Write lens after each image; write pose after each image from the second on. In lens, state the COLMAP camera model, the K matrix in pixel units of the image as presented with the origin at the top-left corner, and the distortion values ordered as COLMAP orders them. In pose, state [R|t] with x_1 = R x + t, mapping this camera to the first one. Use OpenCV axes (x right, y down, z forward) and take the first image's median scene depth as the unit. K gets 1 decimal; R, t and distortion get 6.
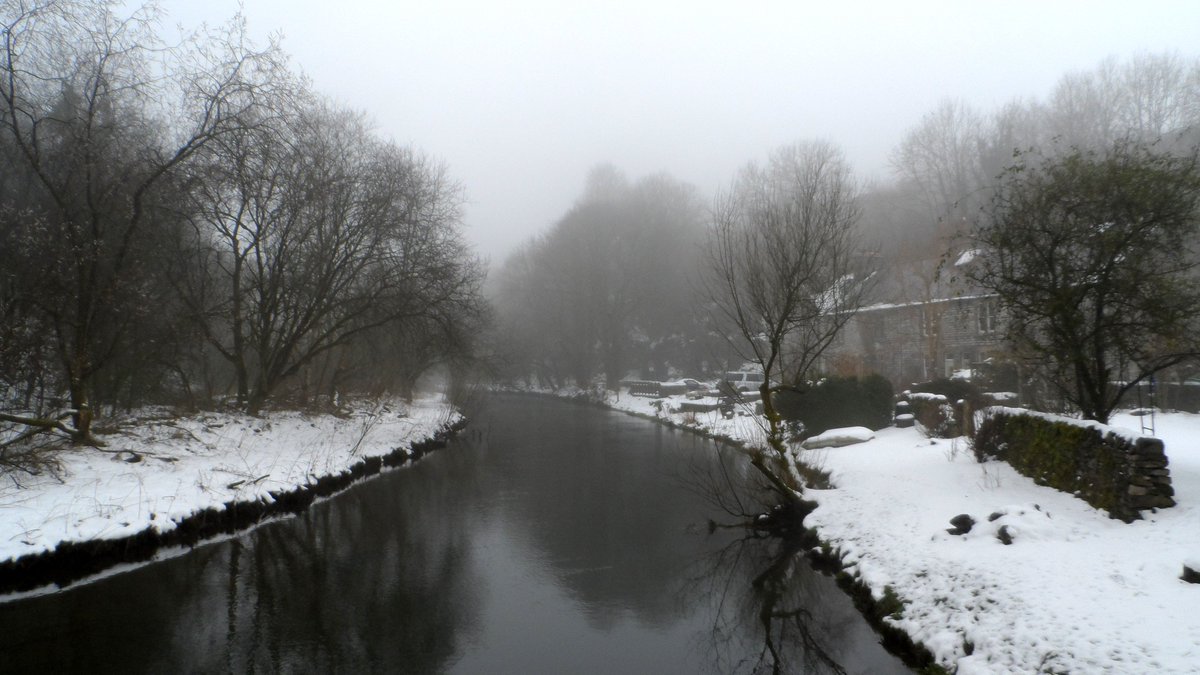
lens RADIAL K [[910.0, 0, 599.5], [0, 910.0, 335.3], [0, 0, 1]] dist [-0.008294, -0.004524]
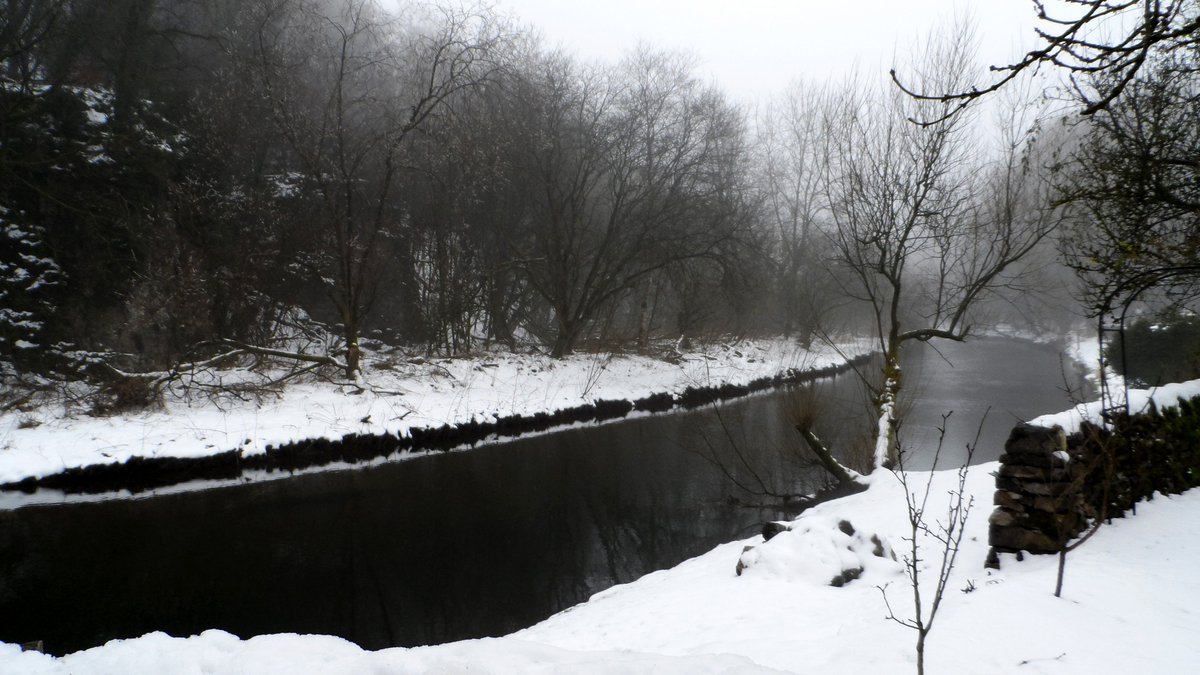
lens RADIAL K [[910.0, 0, 599.9], [0, 910.0, 339.4], [0, 0, 1]] dist [-0.008294, -0.004524]
pose [[0.838164, 0.009570, -0.545335, 0.393218], [0.025998, 0.998009, 0.057473, 0.013662], [0.544799, -0.062349, 0.836246, 0.230701]]
